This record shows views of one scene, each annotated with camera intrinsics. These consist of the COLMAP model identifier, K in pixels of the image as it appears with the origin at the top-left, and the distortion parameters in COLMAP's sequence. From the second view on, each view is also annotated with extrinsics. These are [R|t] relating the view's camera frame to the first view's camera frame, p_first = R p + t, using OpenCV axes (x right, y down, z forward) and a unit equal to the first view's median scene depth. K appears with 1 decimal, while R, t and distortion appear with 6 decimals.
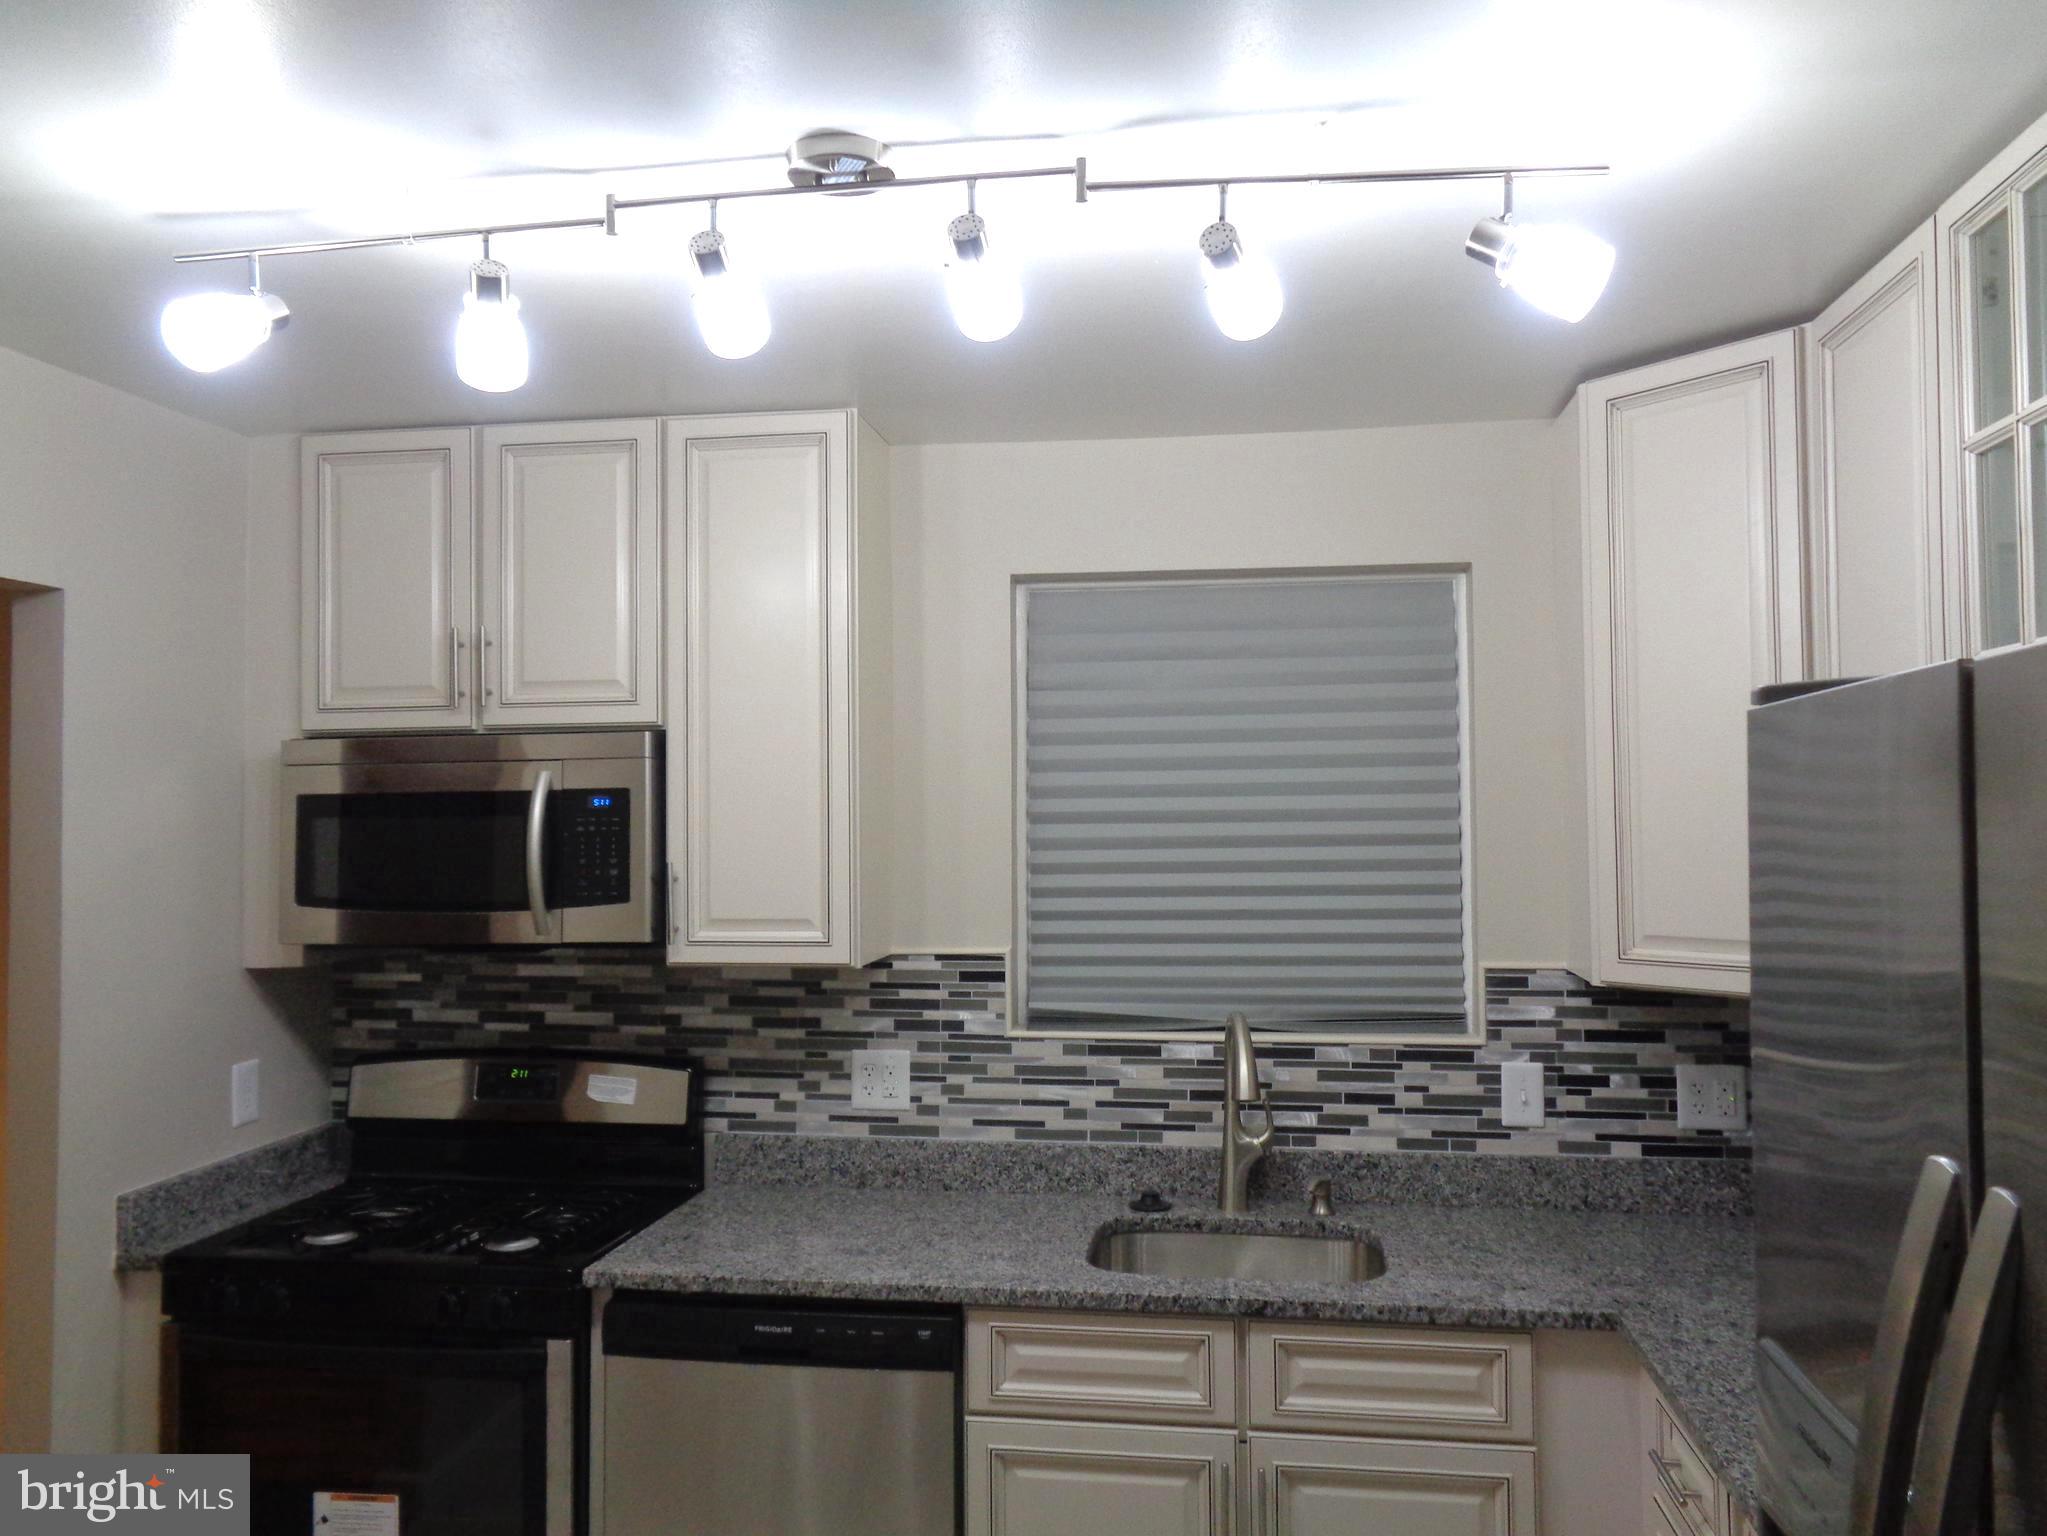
lens RADIAL K [[1536.2, 0, 1030.3], [0, 1536.2, 770.6], [0, 0, 1]] dist [0.001595, 0.002719]
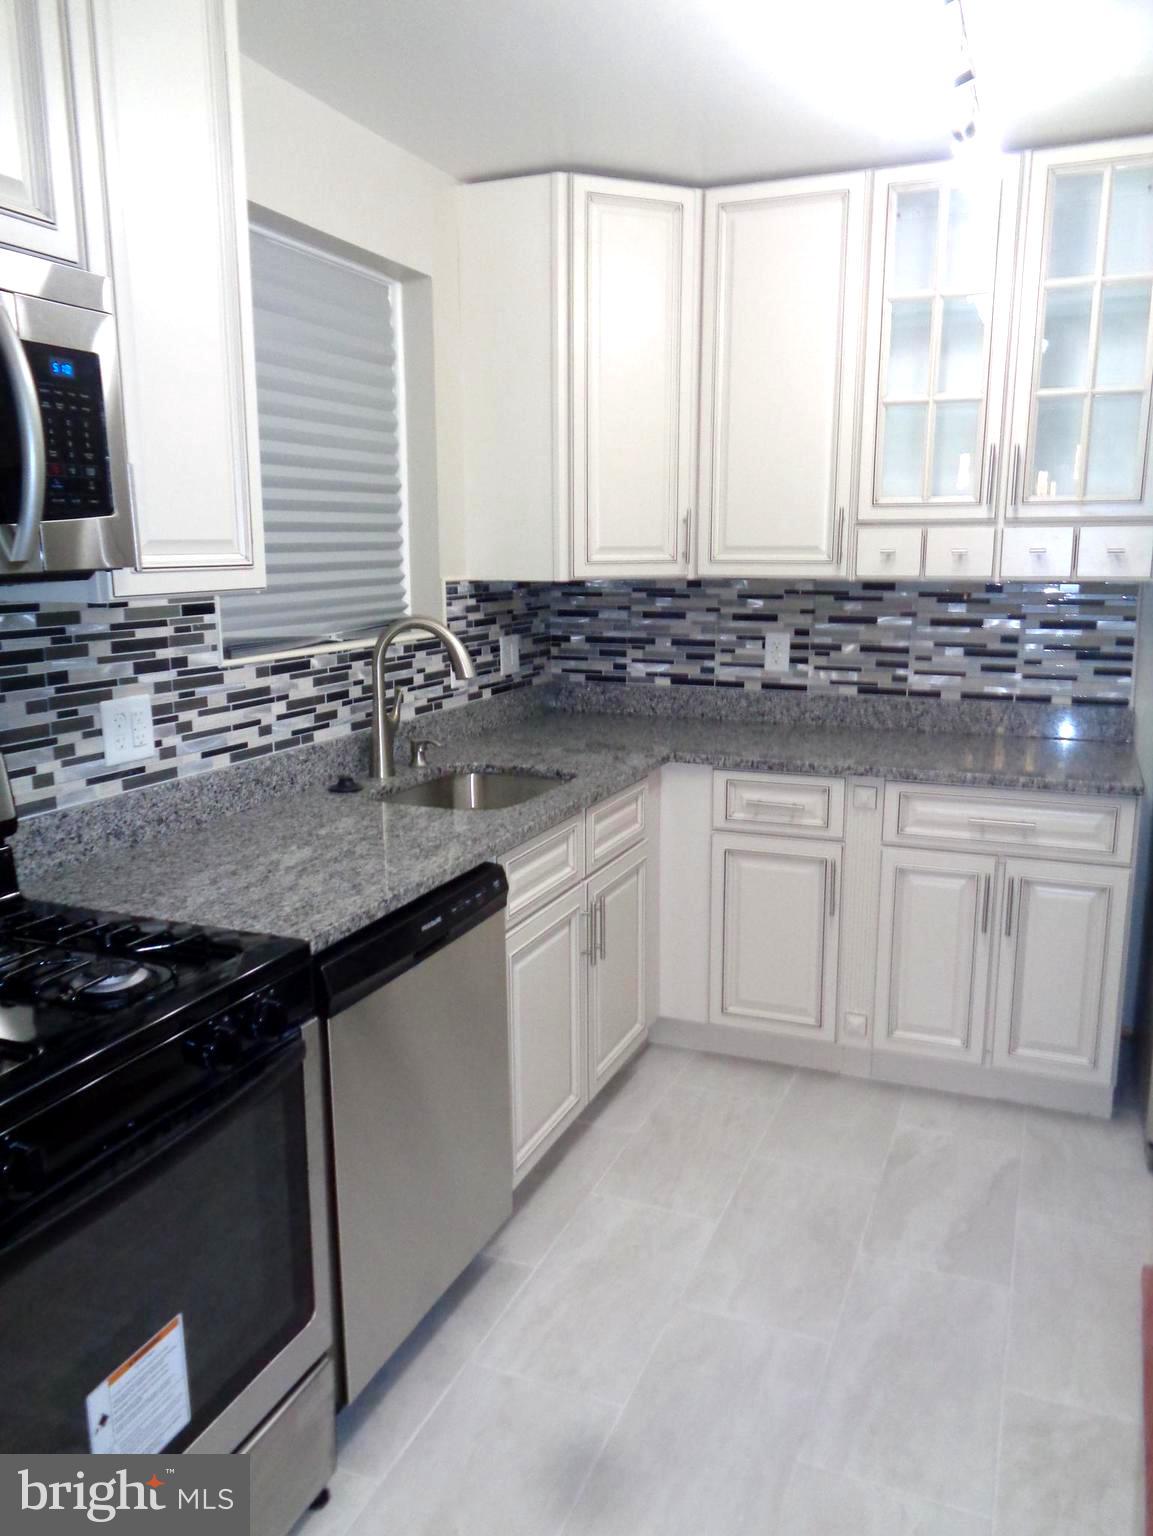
lens RADIAL K [[1152.7, 0, 582.9], [0, 1152.7, 771.2], [0, 0, 1]] dist [0.001595, 0.002719]
pose [[0.244767, -0.182066, 0.952334, -0.726789], [-0.028650, 0.980425, 0.194800, 0.088120], [-0.969158, -0.074965, 0.234760, 0.603980]]
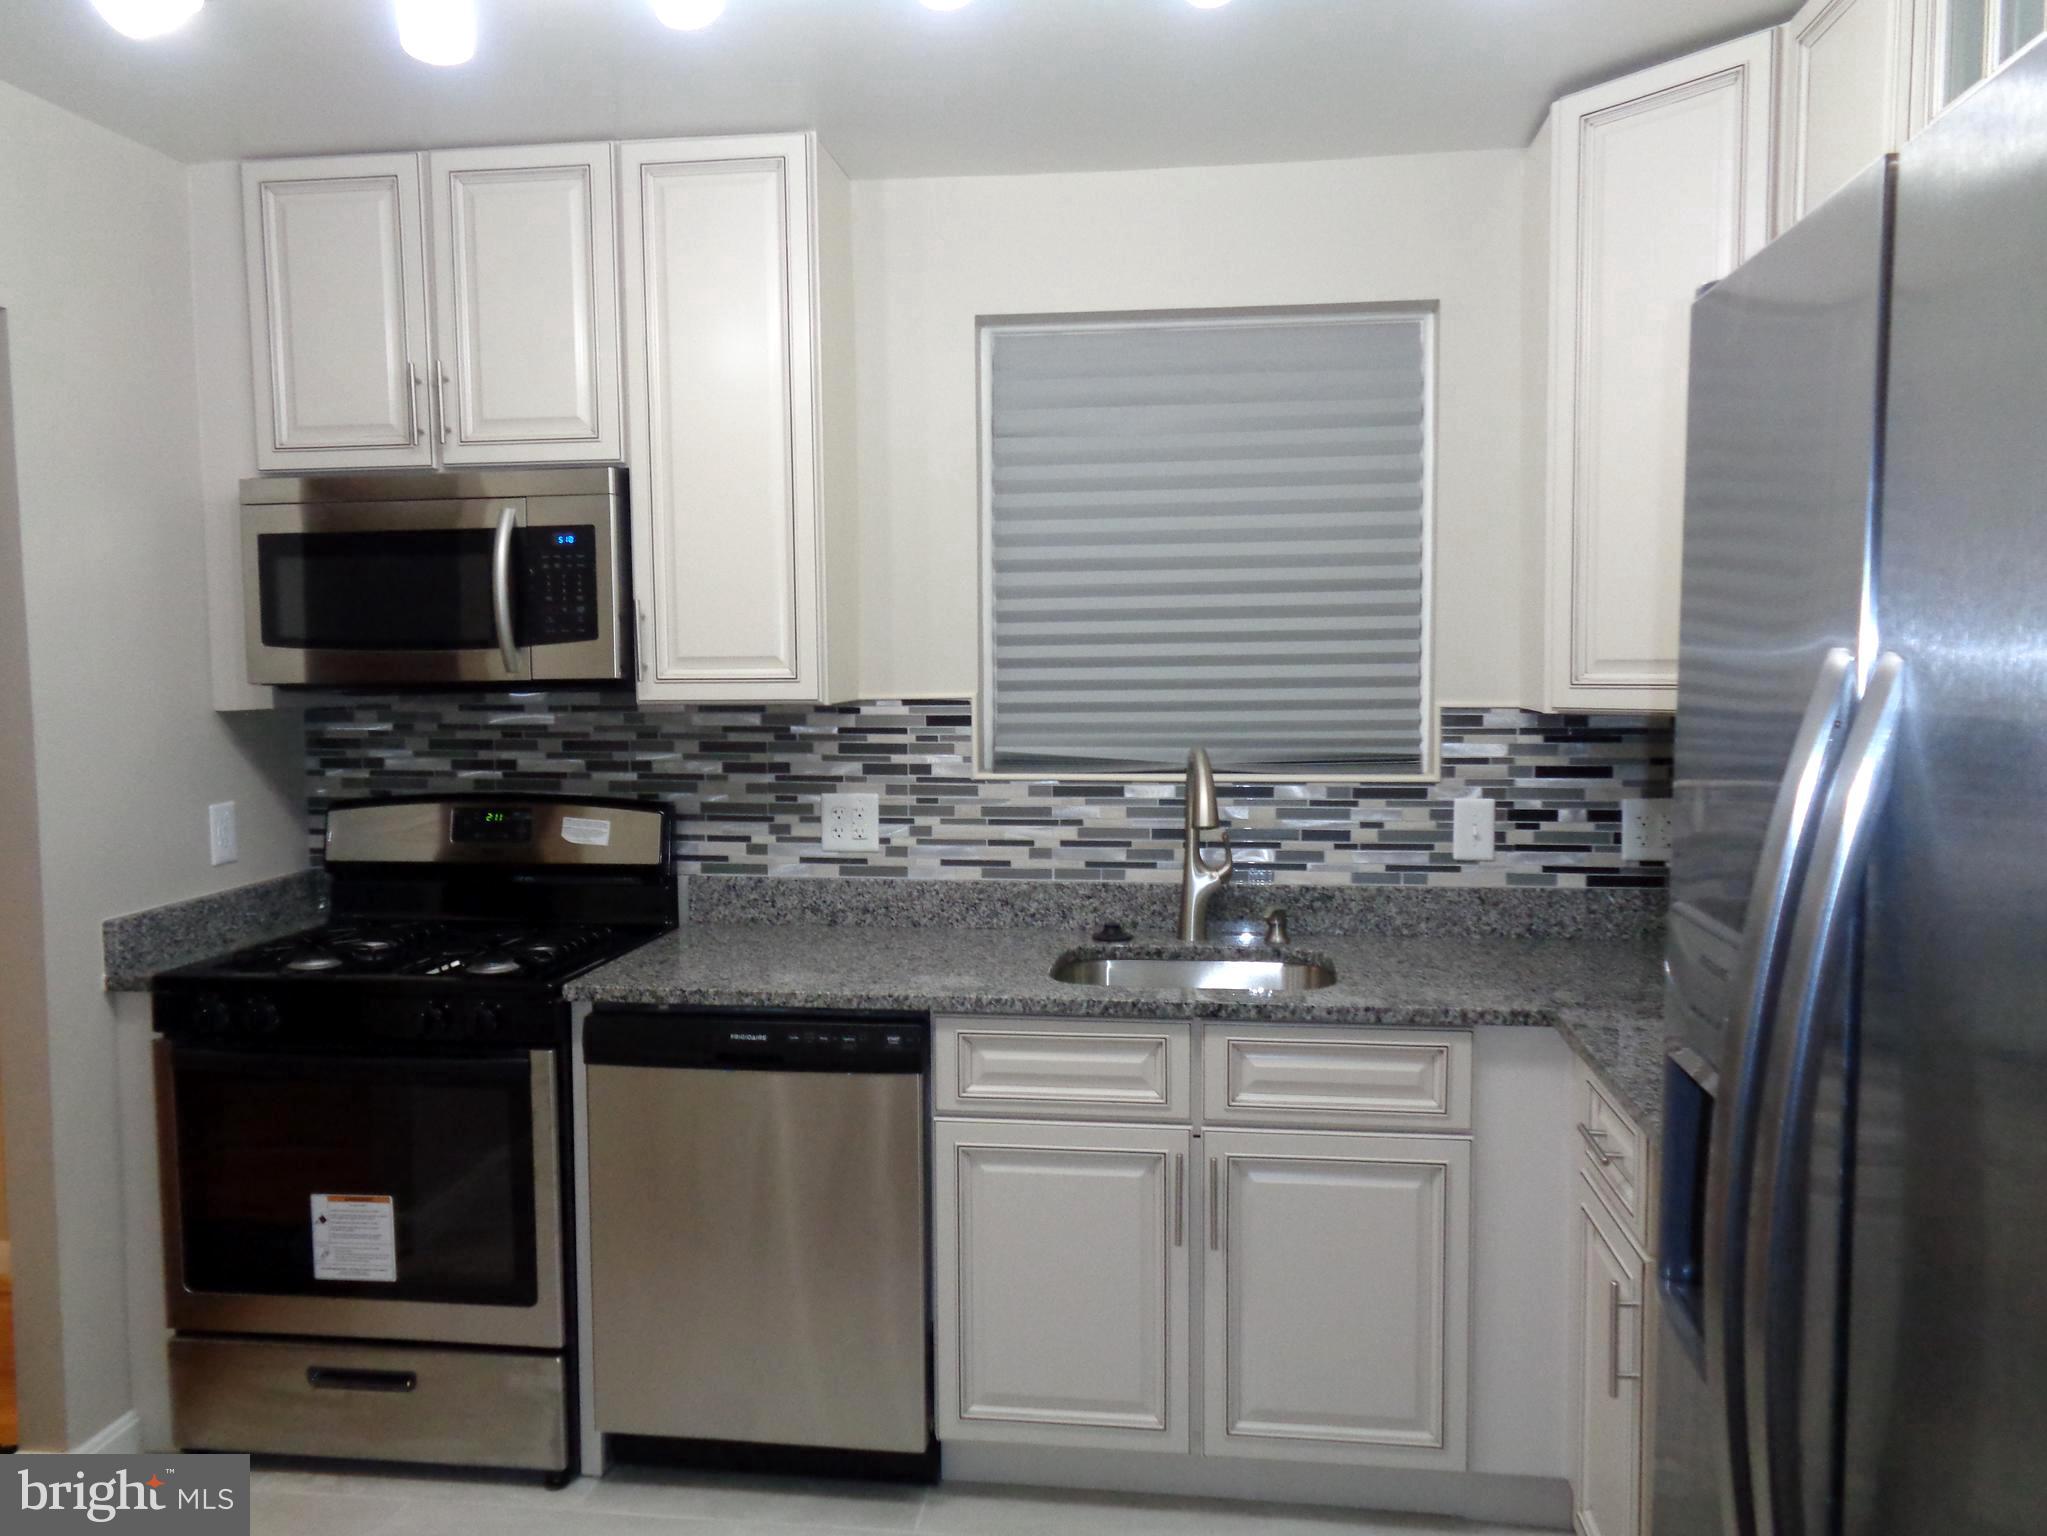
lens RADIAL K [[1536.2, 0, 1030.5], [0, 1536.2, 776.7], [0, 0, 1]] dist [0.001595, 0.002719]
pose [[0.999828, -0.001882, 0.018452, 0.004002], [-0.000173, 0.993849, 0.110747, 0.060972], [-0.018547, -0.110731, 0.993677, -0.014883]]
